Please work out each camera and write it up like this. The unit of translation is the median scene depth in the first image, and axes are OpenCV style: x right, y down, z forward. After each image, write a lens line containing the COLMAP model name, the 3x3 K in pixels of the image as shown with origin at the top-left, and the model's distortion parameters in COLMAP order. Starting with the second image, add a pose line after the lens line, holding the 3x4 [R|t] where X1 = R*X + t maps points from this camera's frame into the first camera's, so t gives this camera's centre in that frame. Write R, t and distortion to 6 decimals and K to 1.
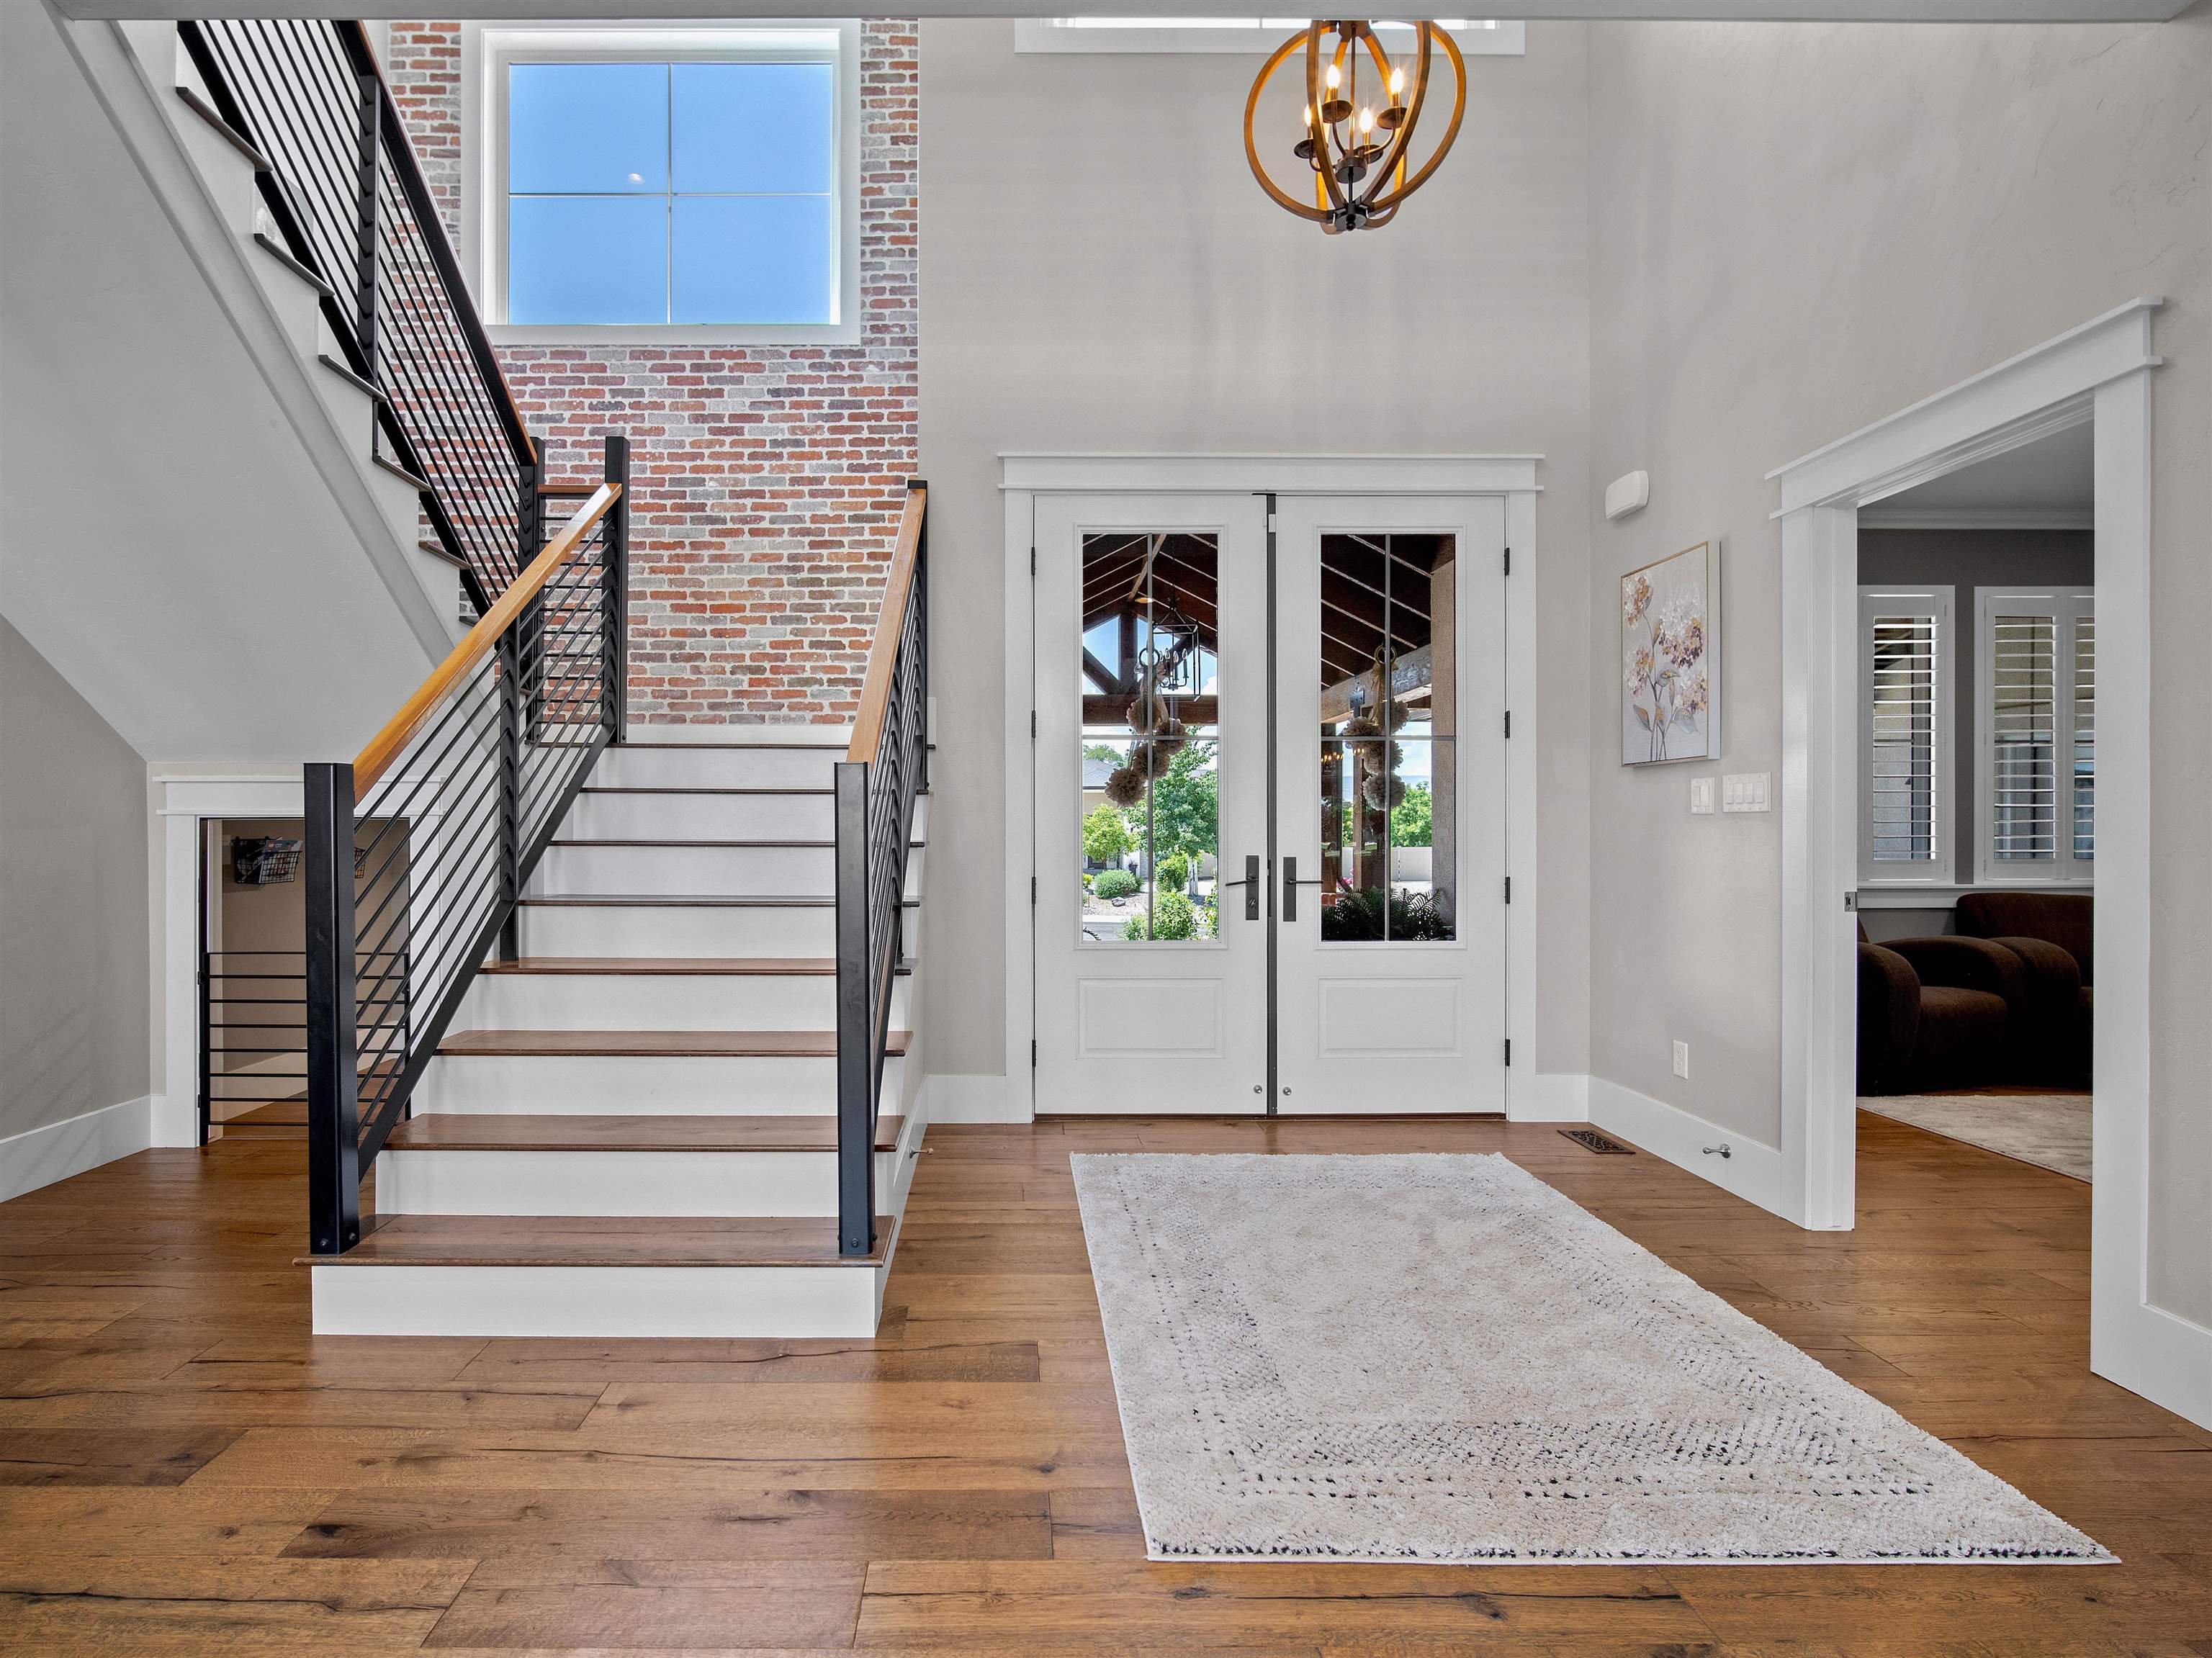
lens RADIAL K [[991.9, 0, 1101.3], [0, 991.9, 831.7], [0, 0, 1]] dist [-0.002210, -0.000104]
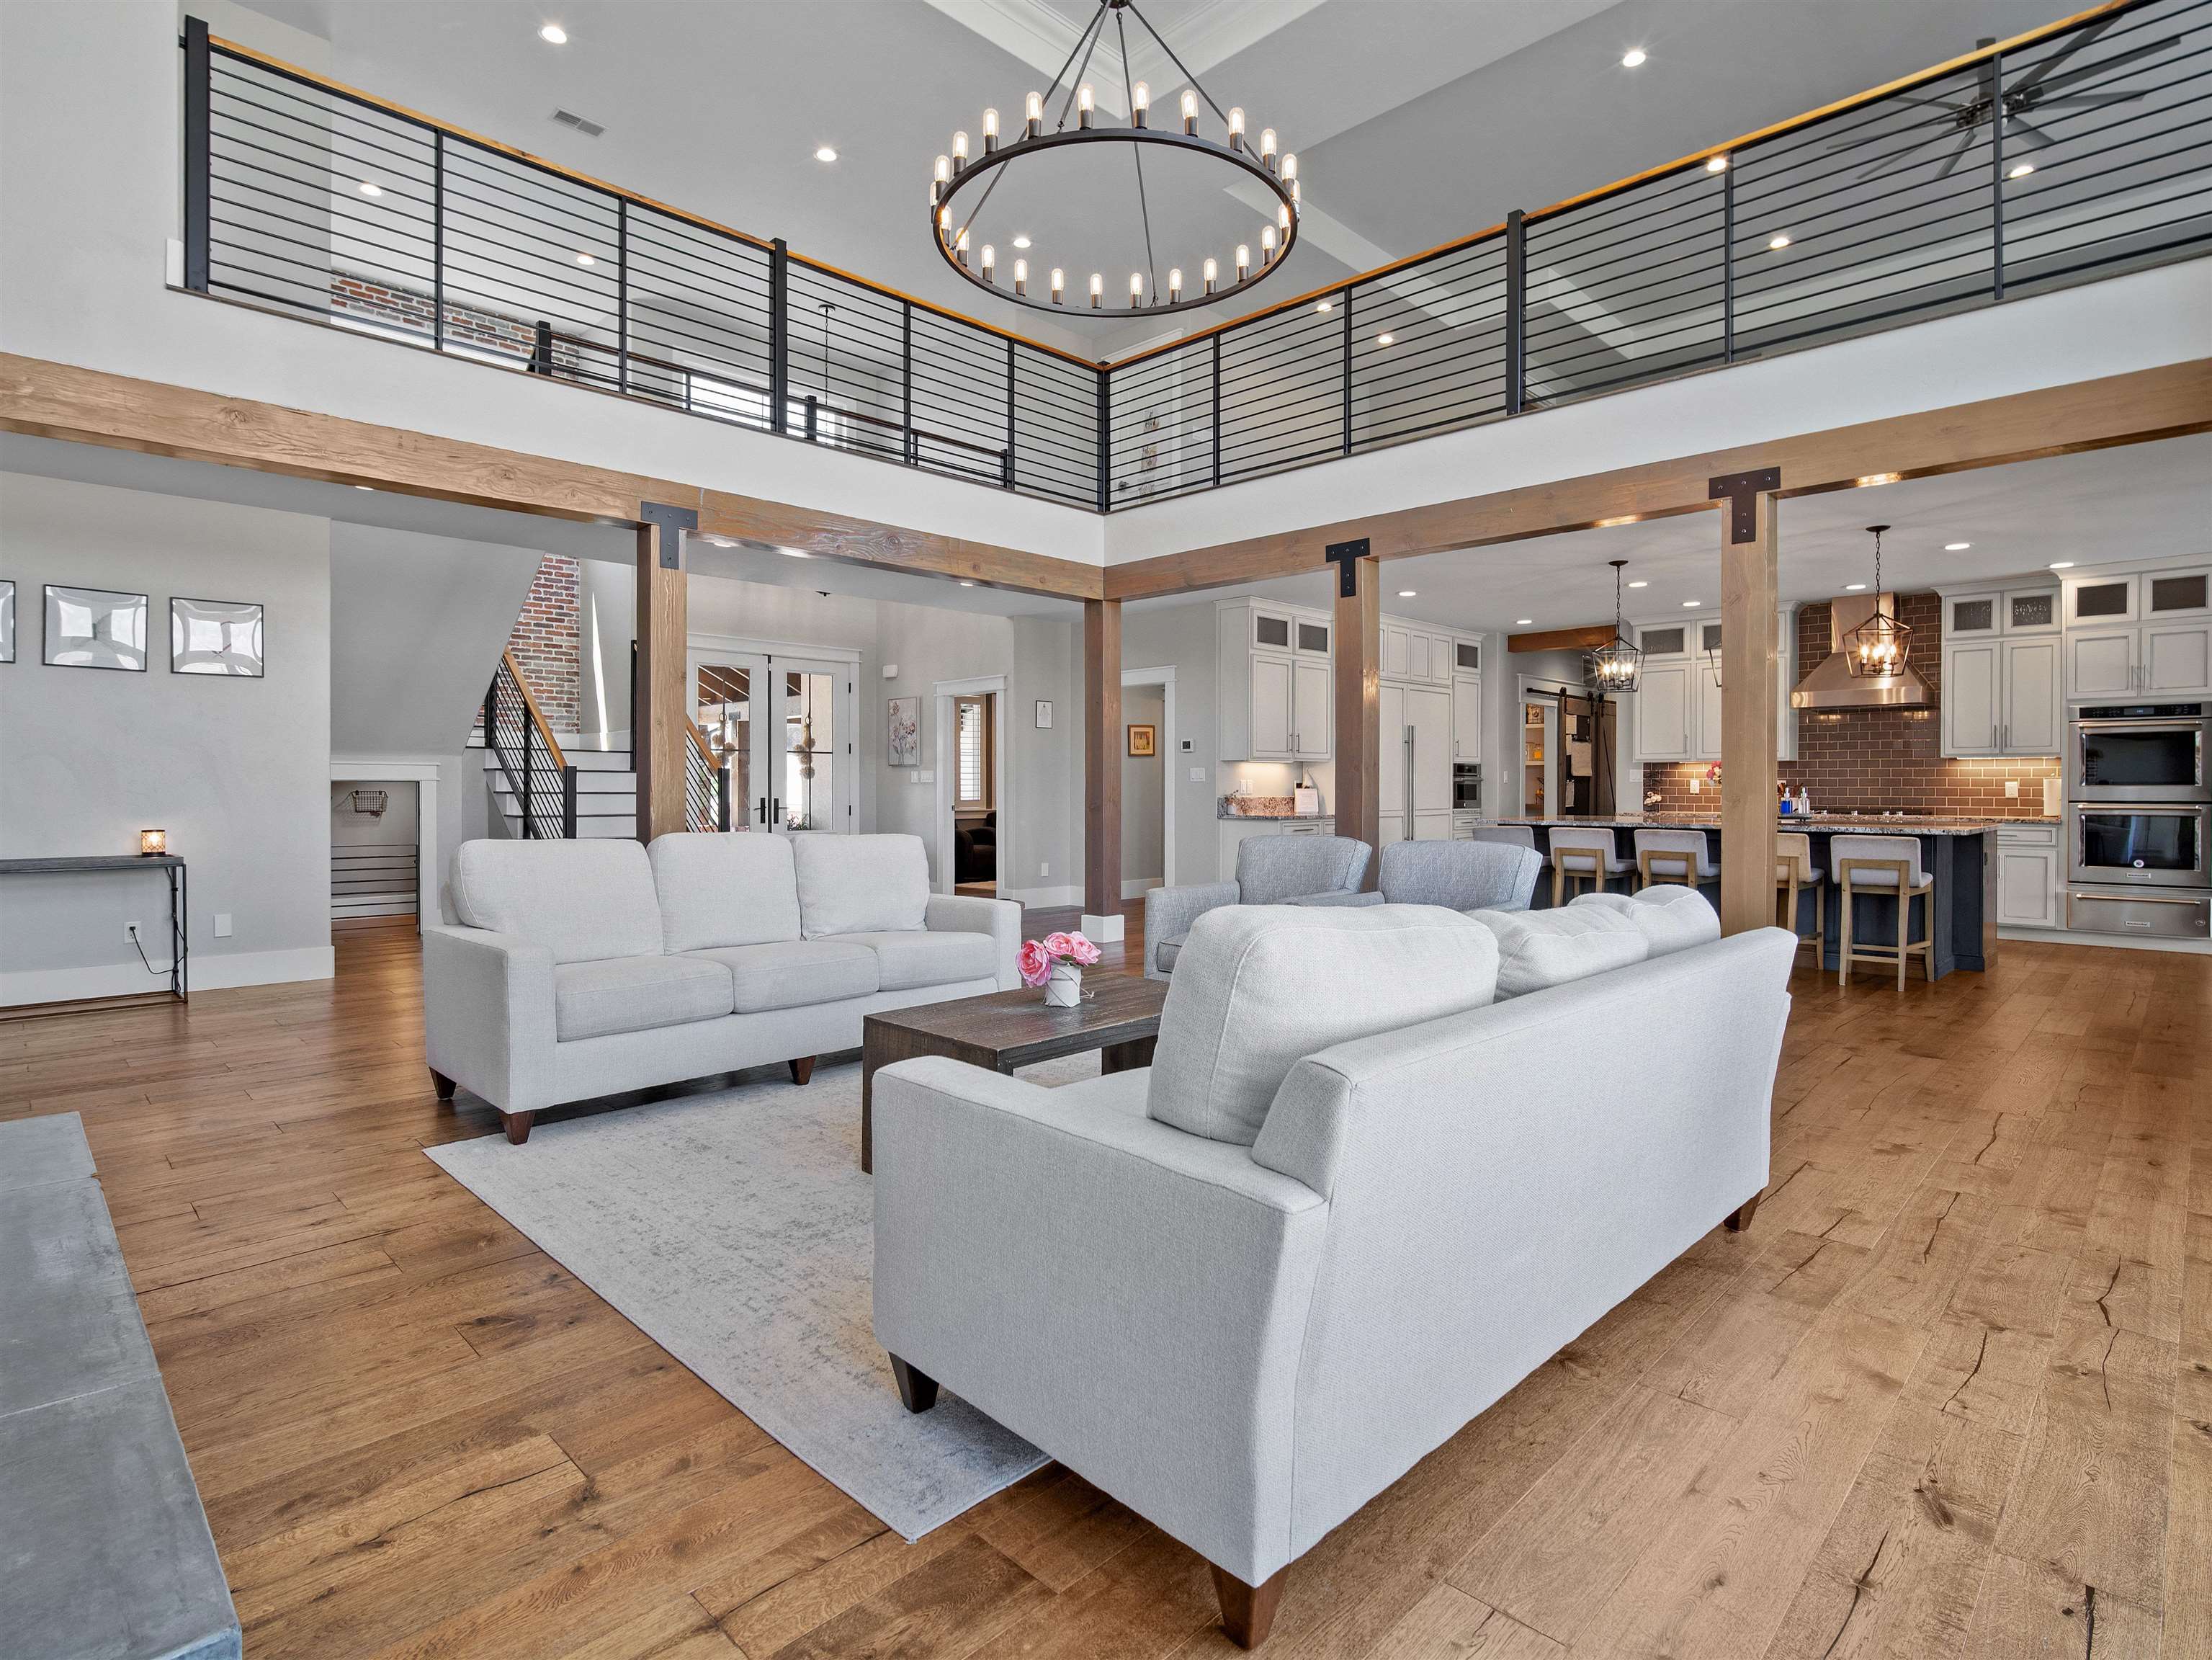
lens RADIAL K [[1108.2, 0, 1088.4], [0, 1108.2, 792.5], [0, 0, 1]] dist [-0.019691, 0.004553]
pose [[0.723691, 0.000259, 0.690124, -1.296898], [0.002171, 0.999994, -0.002653, 0.021357], [-0.690120, 0.003418, 0.723687, -1.756014]]
